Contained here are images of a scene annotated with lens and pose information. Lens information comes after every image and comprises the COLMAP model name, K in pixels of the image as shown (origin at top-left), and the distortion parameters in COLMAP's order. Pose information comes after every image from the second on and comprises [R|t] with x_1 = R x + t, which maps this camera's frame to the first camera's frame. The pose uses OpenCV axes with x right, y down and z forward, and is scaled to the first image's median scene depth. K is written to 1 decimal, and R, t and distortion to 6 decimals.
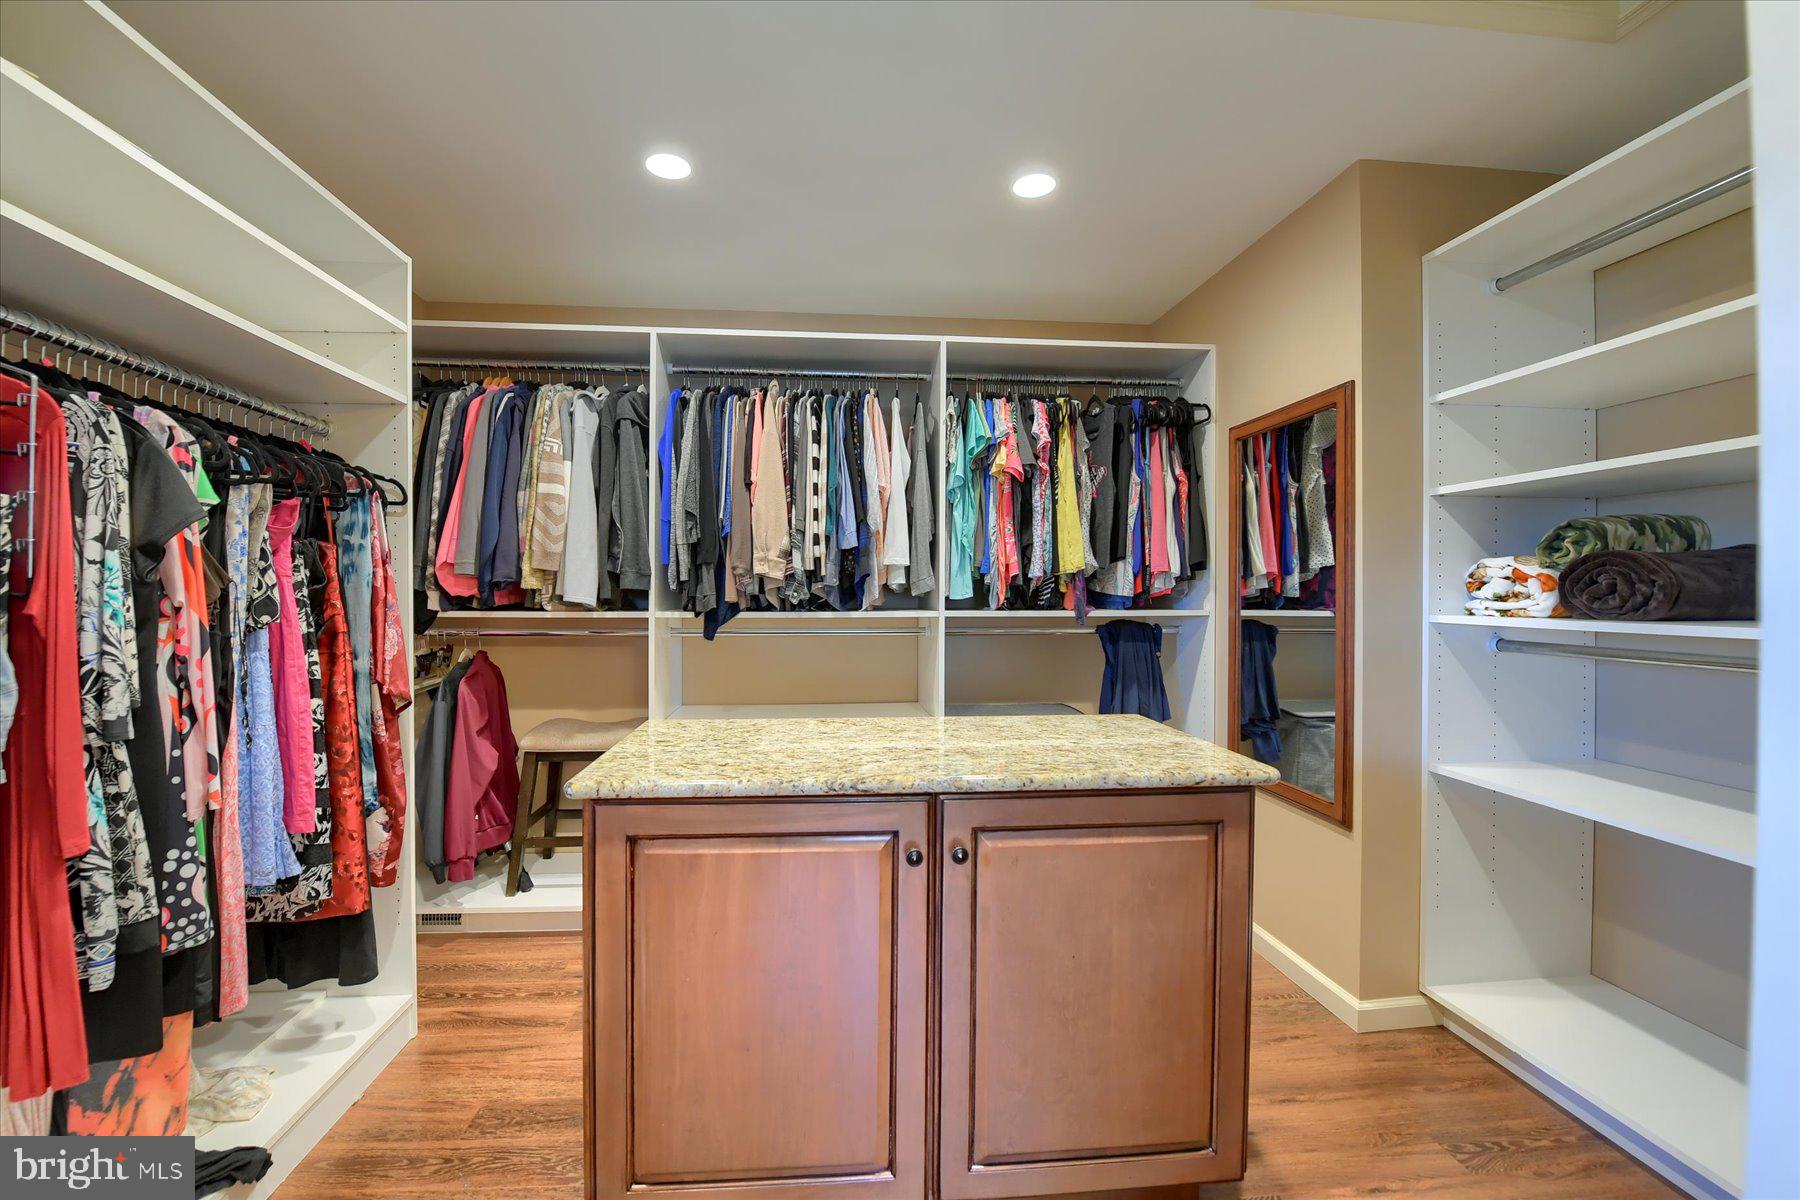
lens RADIAL K [[710.9, 0, 897.6], [0, 710.9, 590.4], [0, 0, 1]] dist [-0.021224, -0.001262]
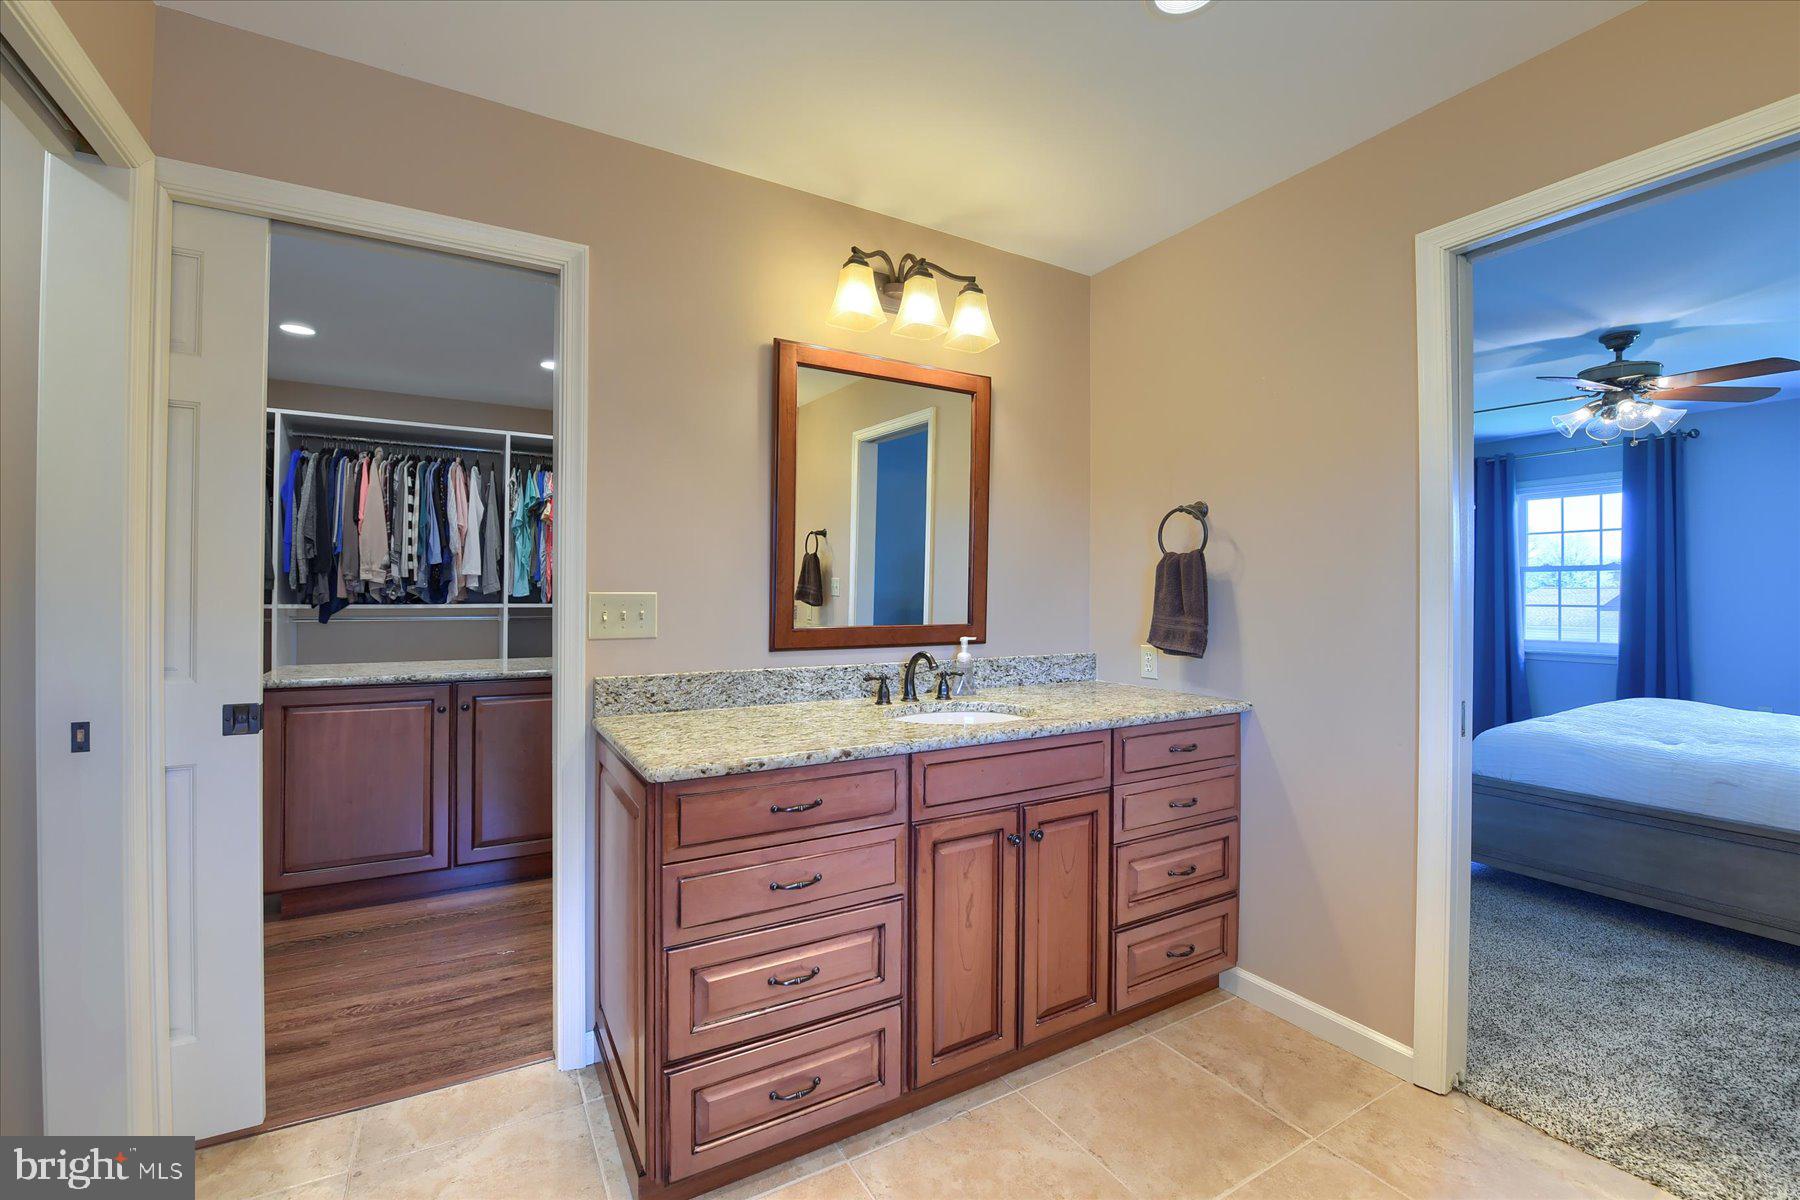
lens RADIAL K [[687.6, 0, 901.1], [0, 687.6, 590.0], [0, 0, 1]] dist [-0.013330, -0.002261]
pose [[0.895954, 0.006637, 0.444096, 0.181218], [-0.006908, 0.999976, -0.001008, -0.007011], [-0.444092, -0.002165, 0.895978, -0.796340]]
